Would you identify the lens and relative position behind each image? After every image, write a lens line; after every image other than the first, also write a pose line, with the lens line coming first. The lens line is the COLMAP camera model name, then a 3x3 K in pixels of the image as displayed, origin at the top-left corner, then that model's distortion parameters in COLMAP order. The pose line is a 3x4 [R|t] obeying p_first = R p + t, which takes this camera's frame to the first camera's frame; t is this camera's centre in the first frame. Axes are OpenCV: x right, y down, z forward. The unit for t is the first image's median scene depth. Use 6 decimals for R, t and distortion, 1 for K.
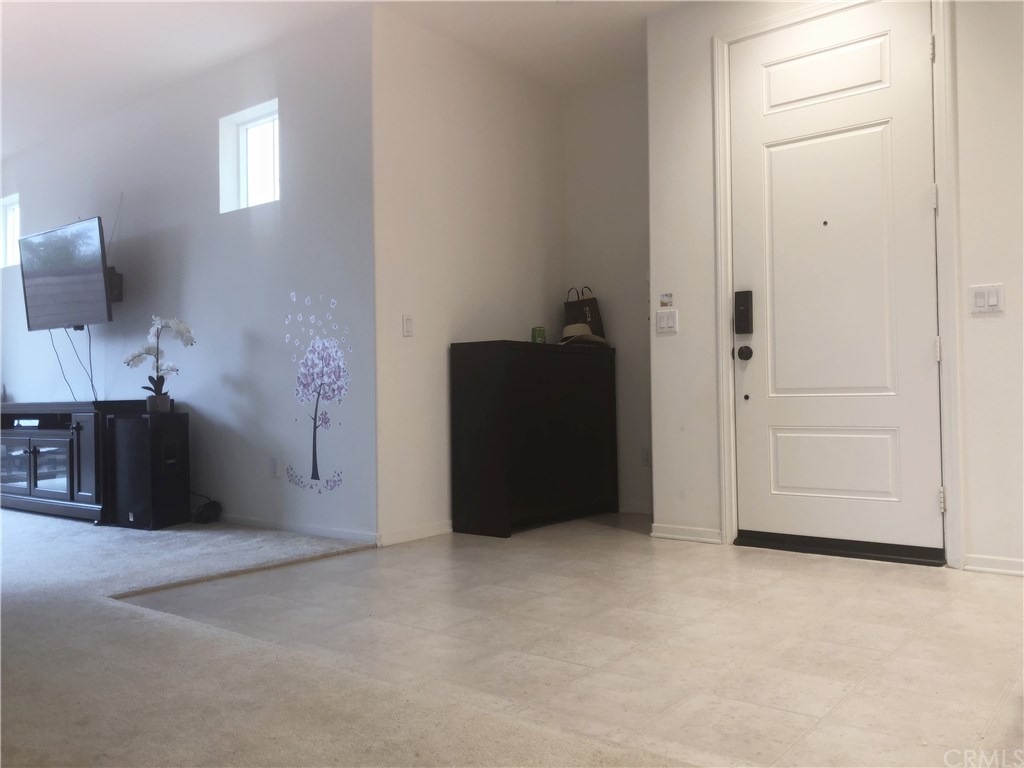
lens RADIAL K [[829.9, 0, 516.9], [0, 829.9, 390.6], [0, 0, 1]] dist [-0.006802, 0.017305]
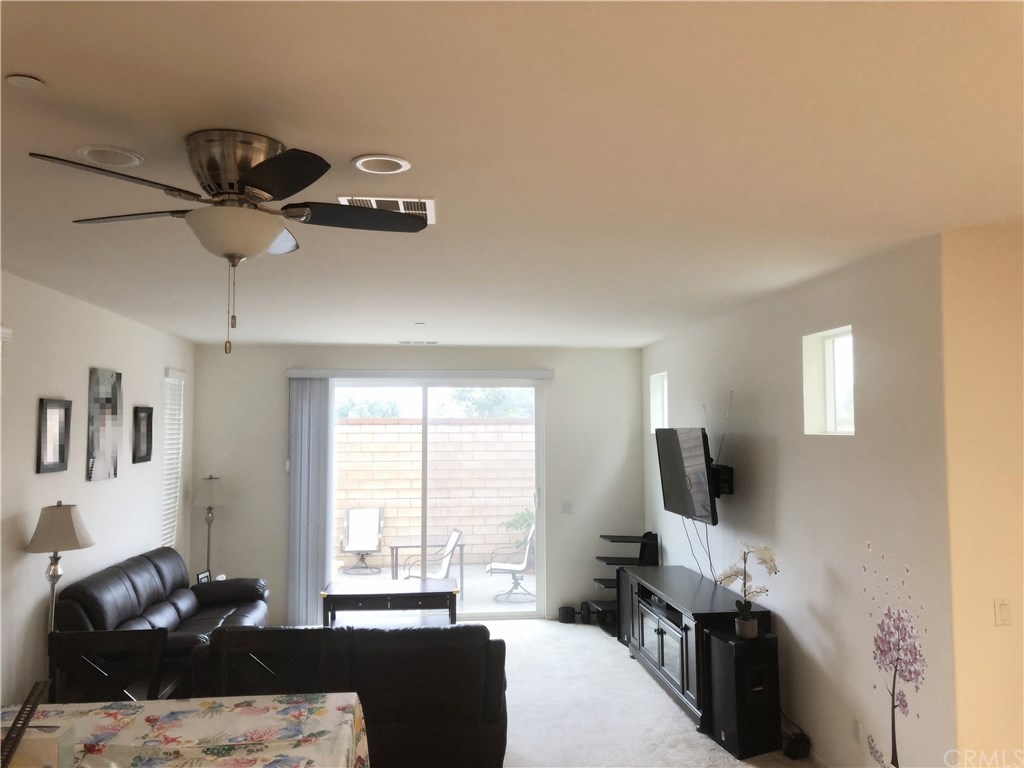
lens RADIAL K [[829.9, 0, 521.6], [0, 829.9, 357.9], [0, 0, 1]] dist [-0.006802, 0.017305]
pose [[0.685289, -0.046324, -0.726797, 0.141063], [-0.009621, 0.997312, -0.072638, -0.254323], [0.728208, 0.056770, 0.683001, 0.097314]]
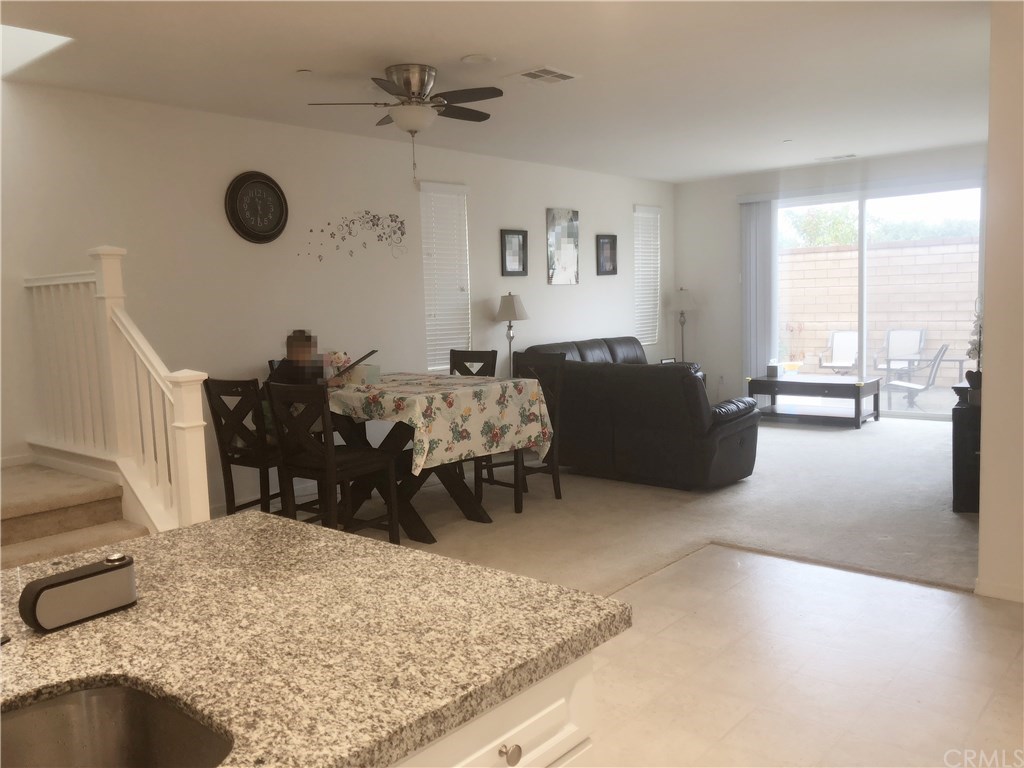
lens RADIAL K [[829.9, 0, 510.4], [0, 829.9, 387.3], [0, 0, 1]] dist [-0.006802, 0.017305]
pose [[-0.056171, 0.132862, -0.989542, 0.757826], [0.040863, 0.990582, 0.130682, -0.160915], [0.997585, -0.033095, -0.061071, 0.557053]]
